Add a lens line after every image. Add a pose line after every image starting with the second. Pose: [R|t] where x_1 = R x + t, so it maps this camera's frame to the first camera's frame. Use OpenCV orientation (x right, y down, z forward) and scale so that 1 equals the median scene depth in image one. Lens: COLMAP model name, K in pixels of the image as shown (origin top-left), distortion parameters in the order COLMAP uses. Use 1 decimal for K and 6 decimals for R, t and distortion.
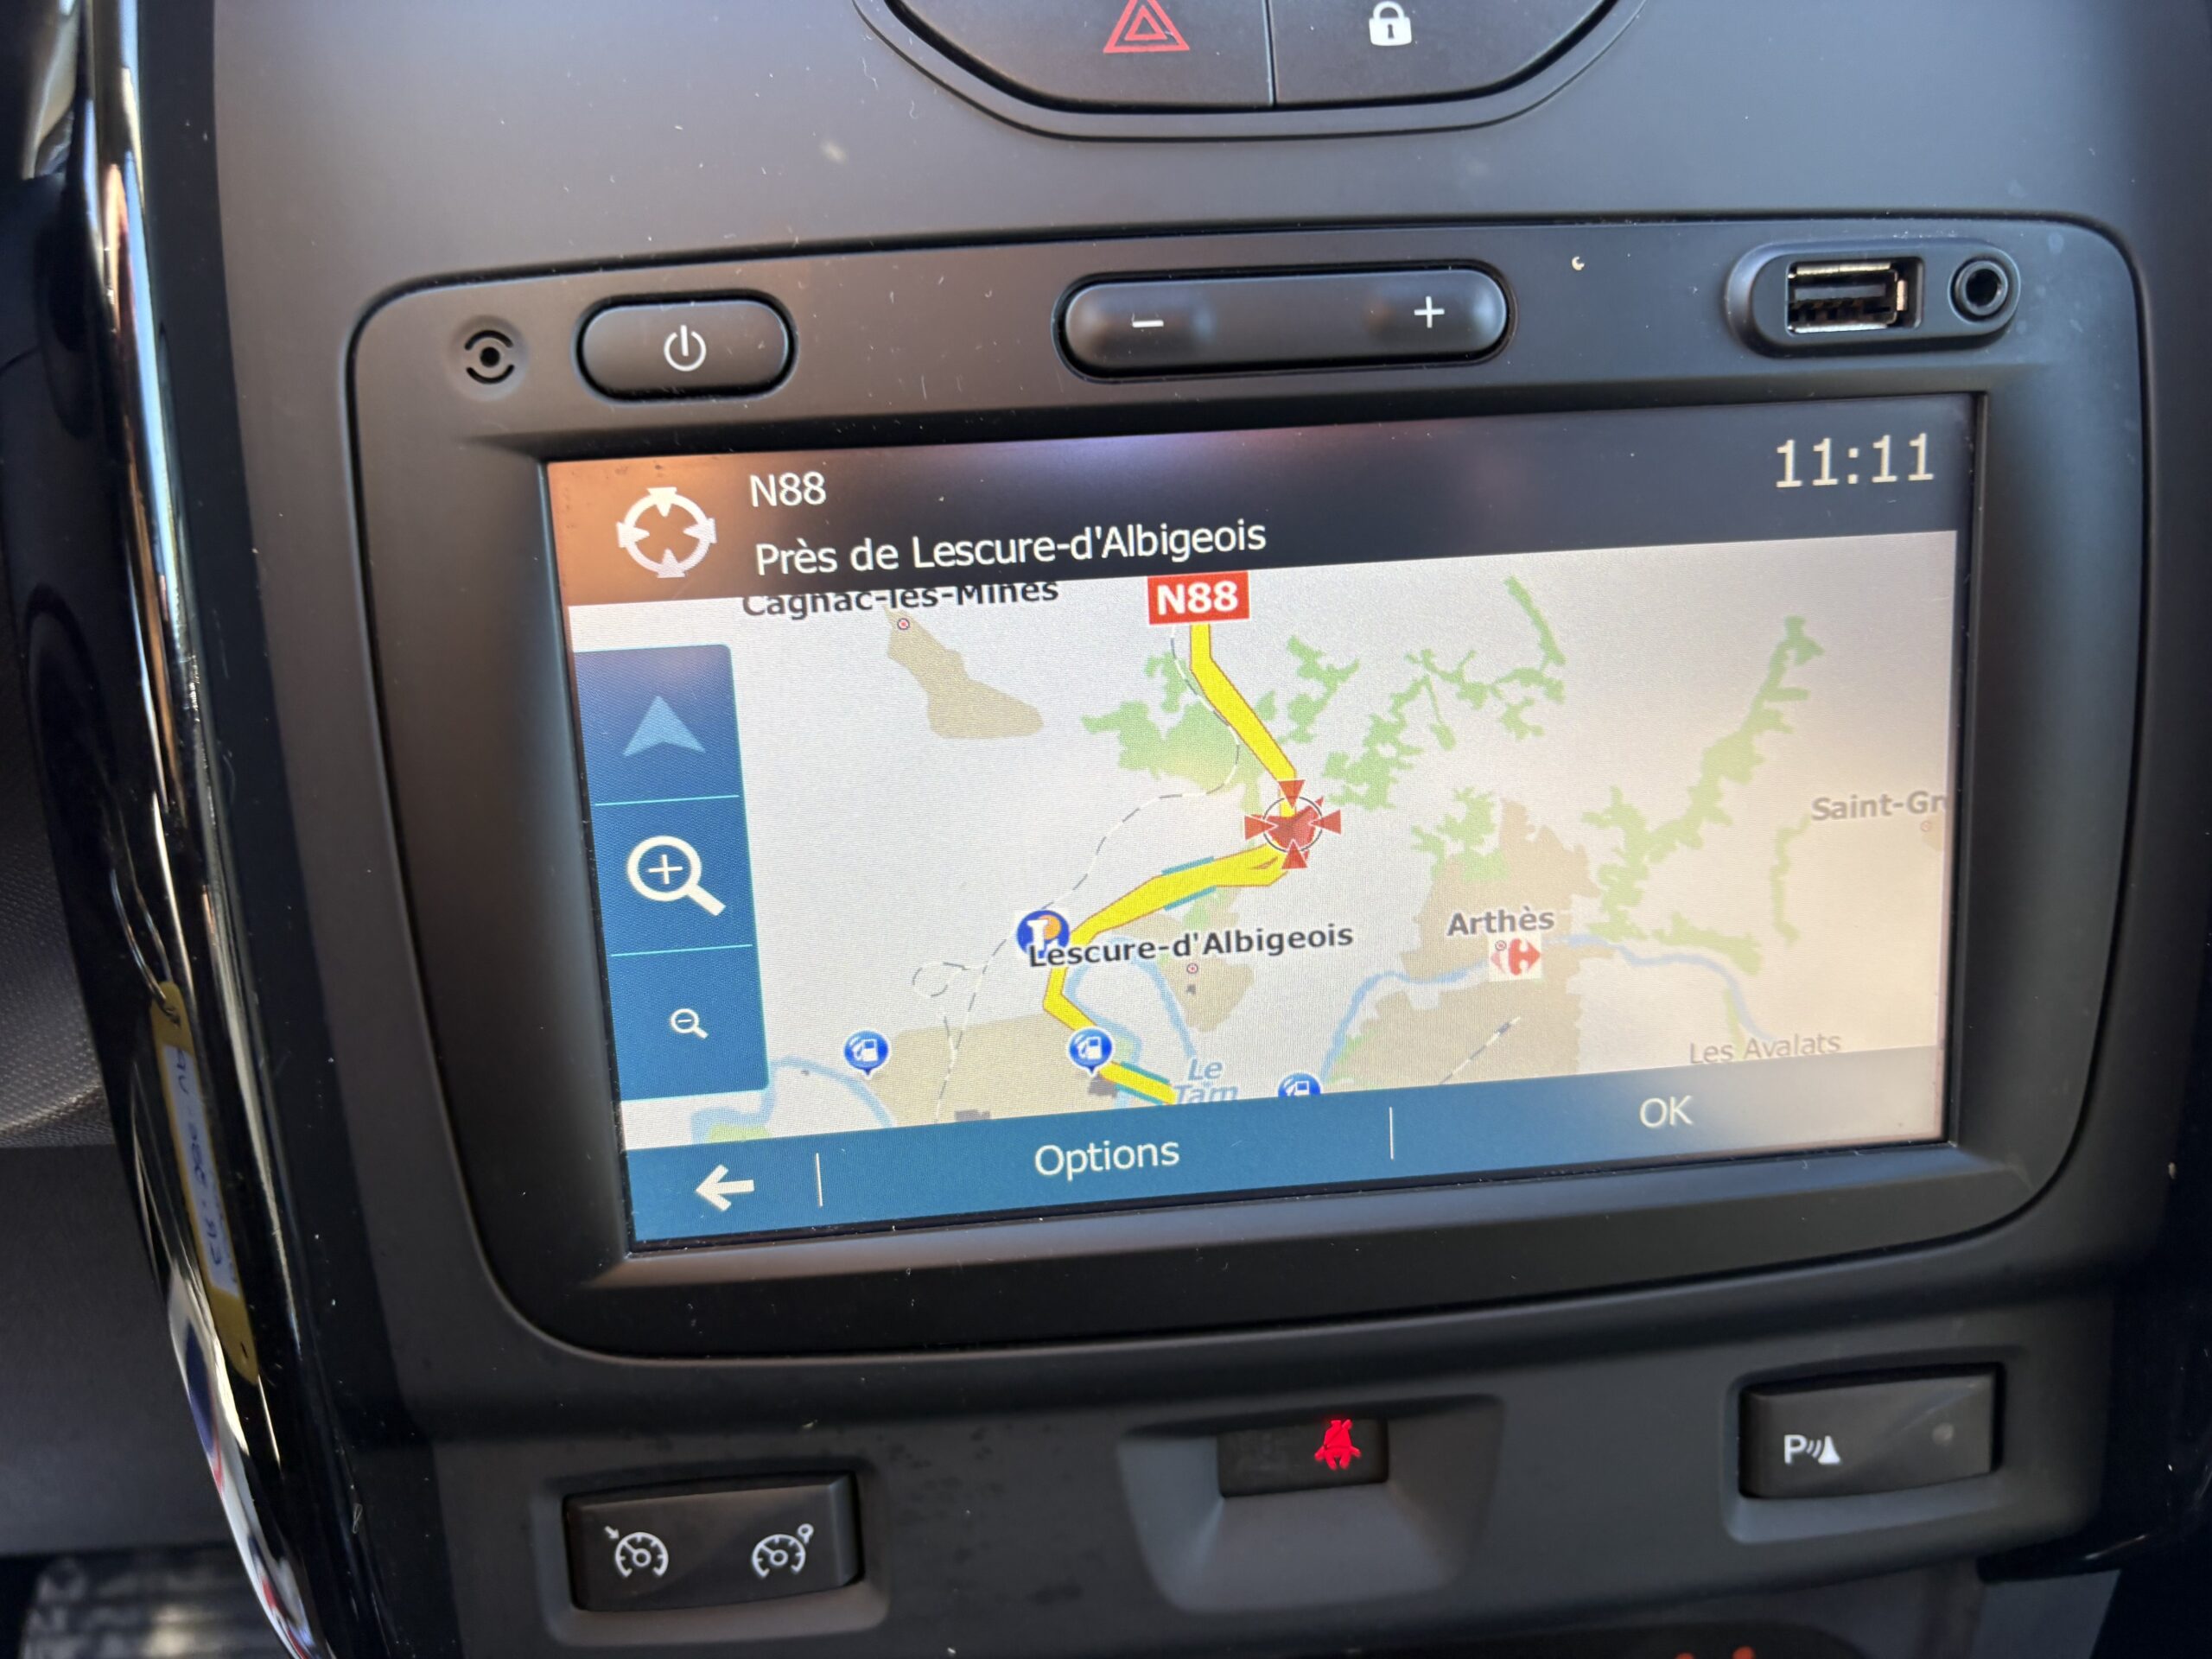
lens RADIAL K [[1706.2, 0, 1112.4], [0, 1706.2, 817.7], [0, 0, 1]] dist [-0.004405, -0.000820]
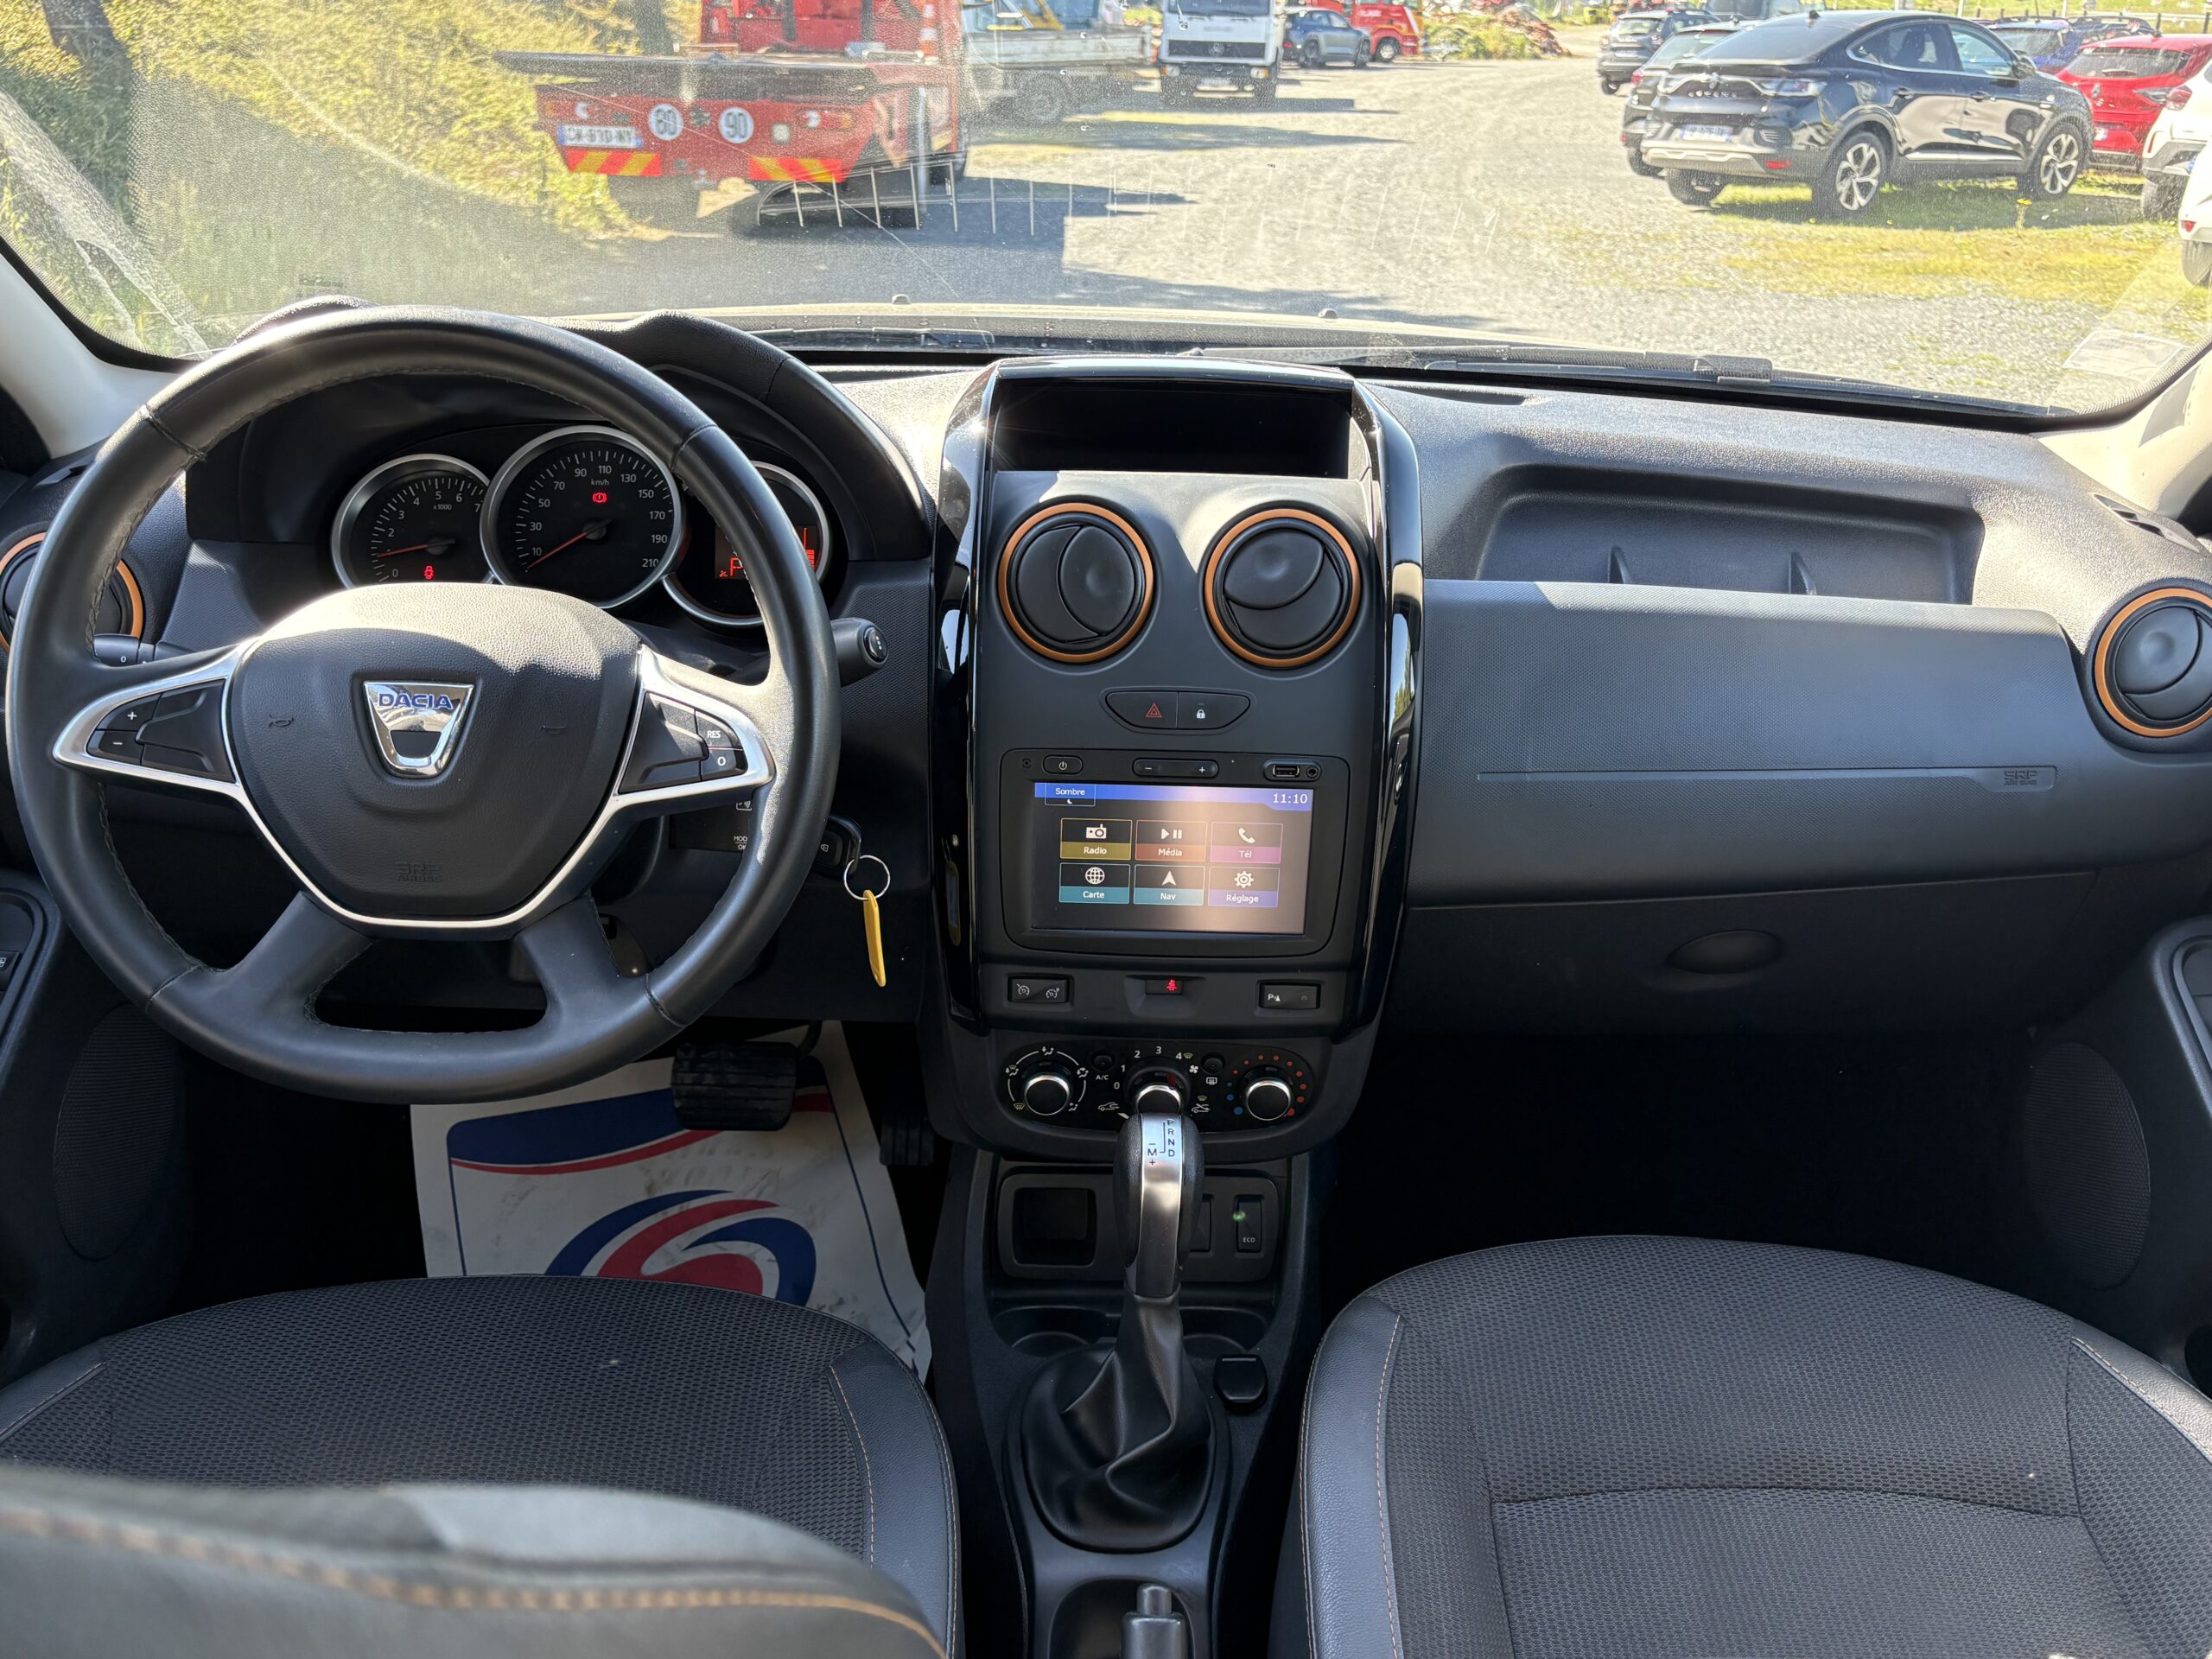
lens RADIAL K [[1743.2, 0, 1098.4], [0, 1743.2, 824.4], [0, 0, 1]] dist [0.040307, -0.042238]
pose [[0.993595, 0.101349, -0.049966, 0.133193], [-0.093466, 0.985643, 0.140612, -0.747120], [0.063500, -0.135041, 0.988803, -3.815249]]
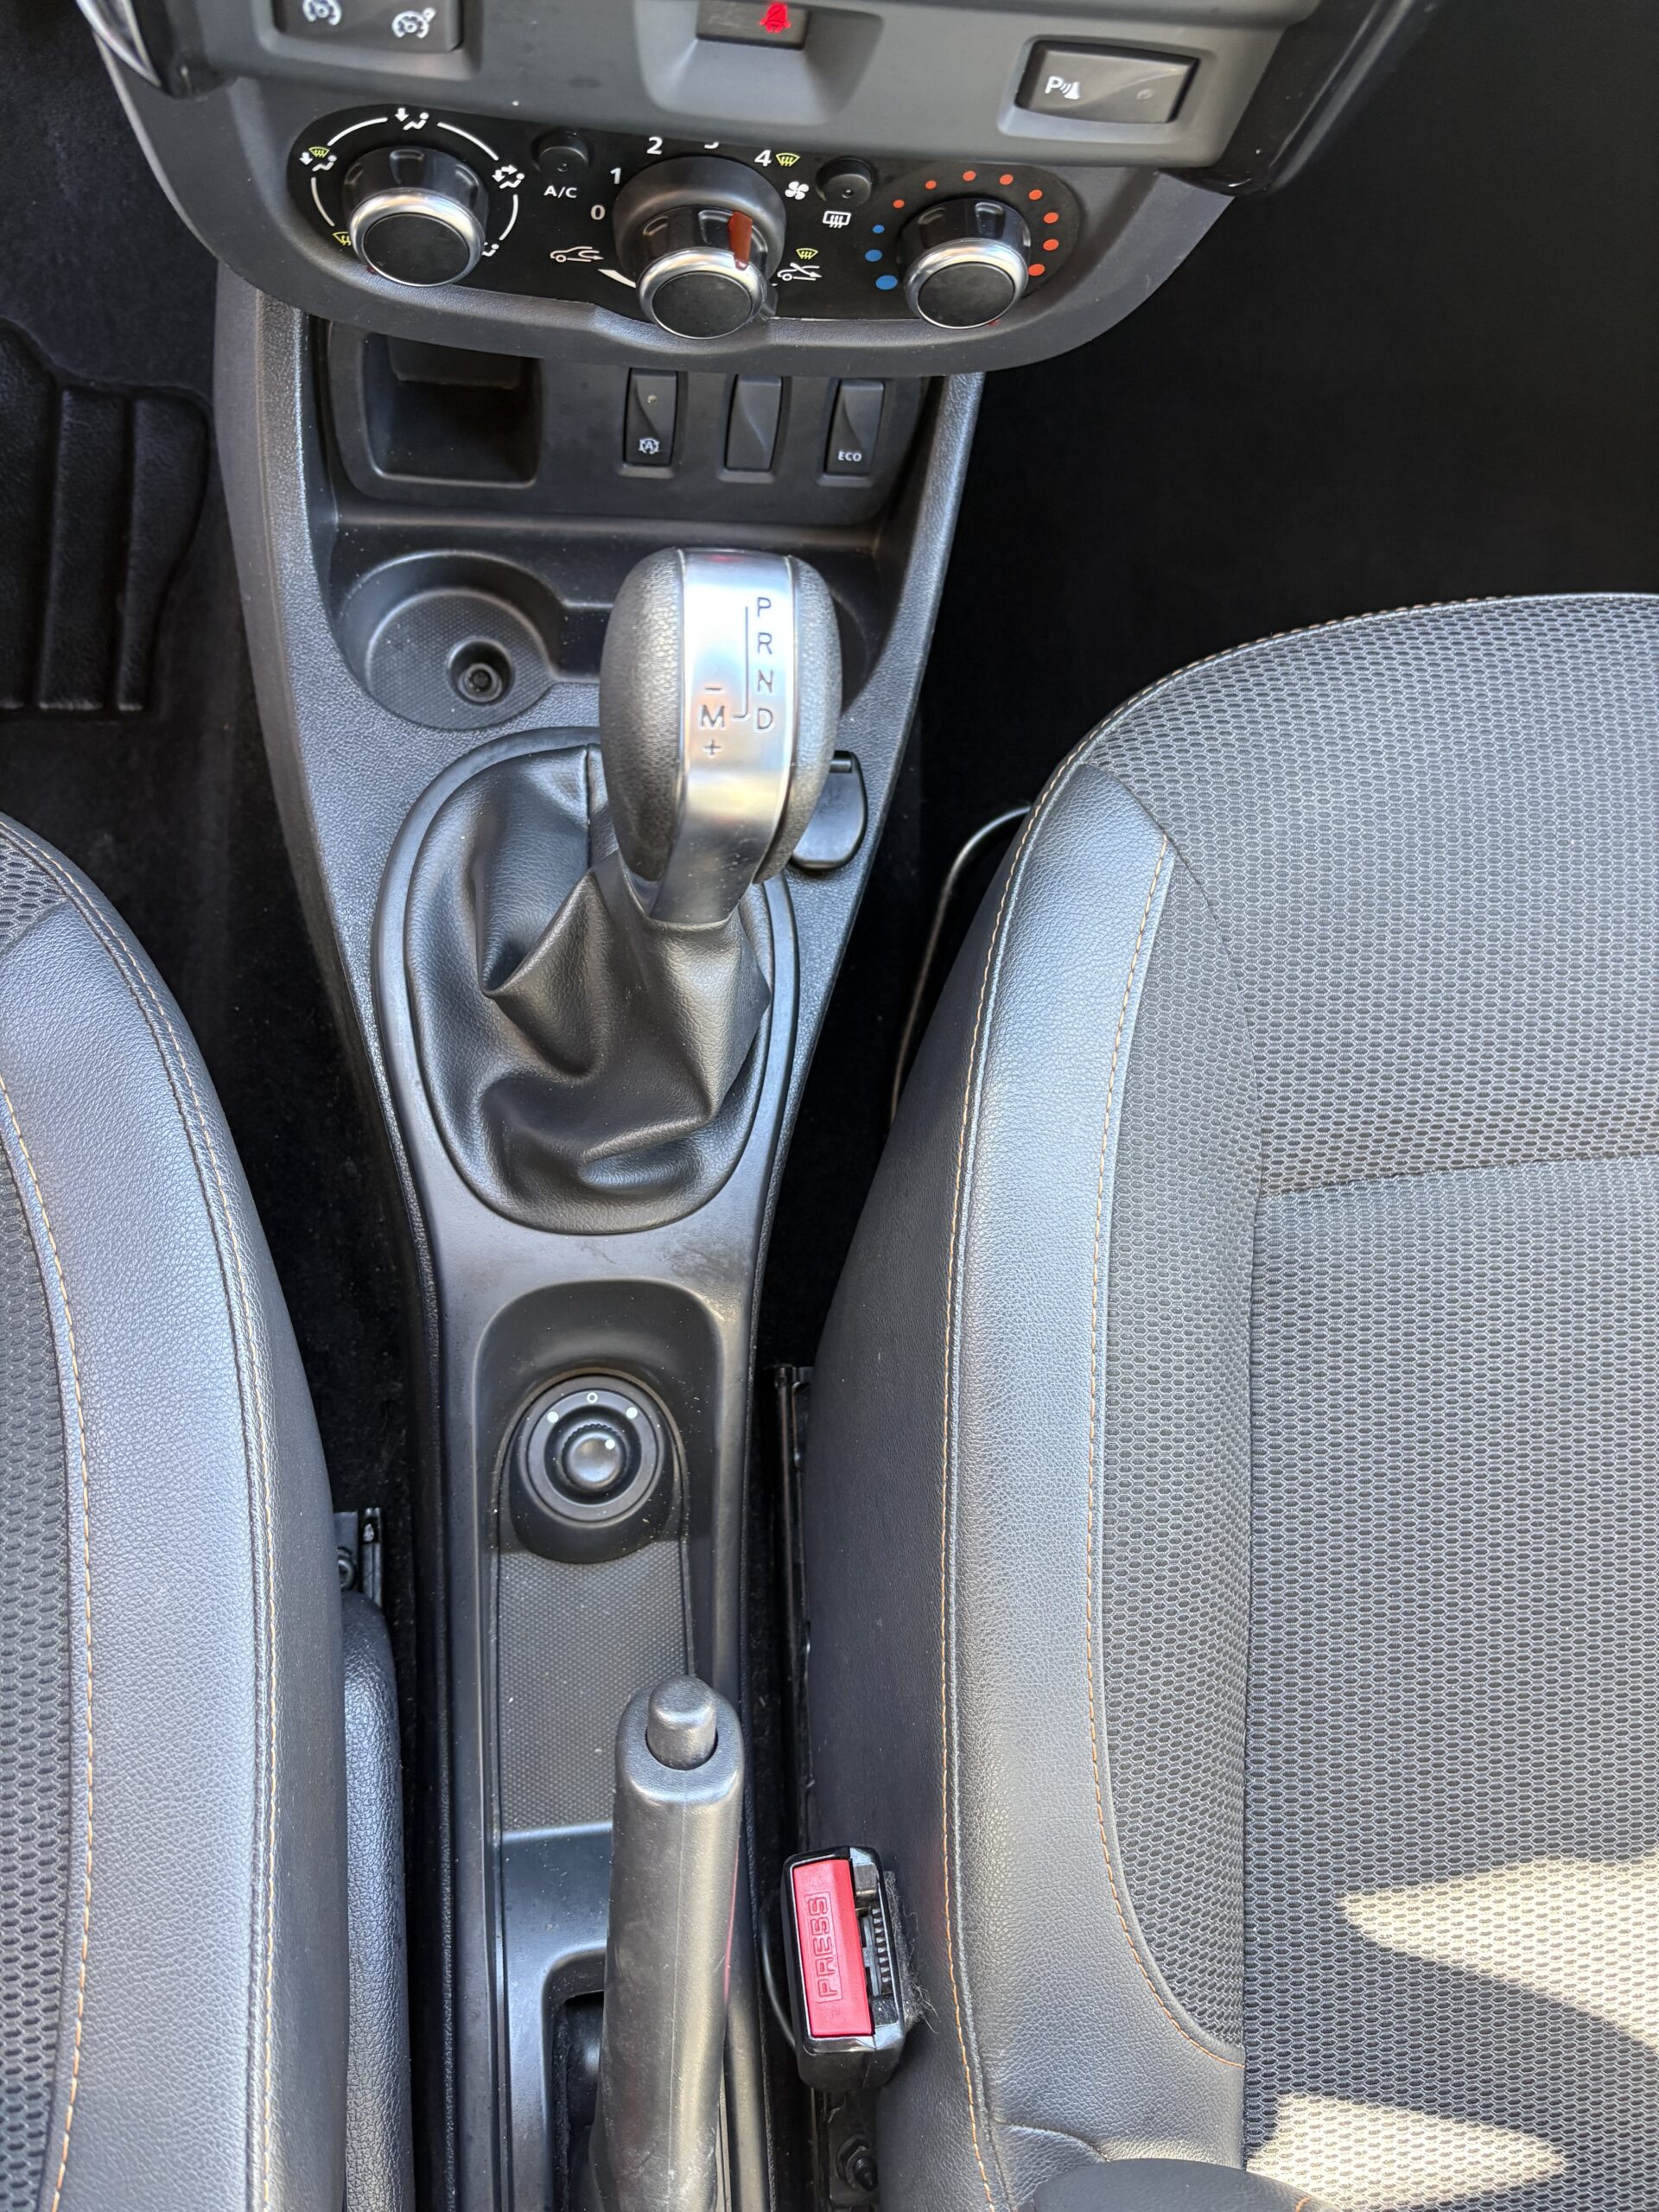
lens RADIAL K [[1671.9, 0, 788.9], [0, 1671.9, 1107.9], [0, 0, 1]] dist [0.100532, -0.134531]
pose [[0.976214, 0.086064, 0.198998, -0.082715], [-0.215988, 0.465955, 0.858041, -0.524618], [-0.018878, -0.880613, 0.473460, -0.627898]]
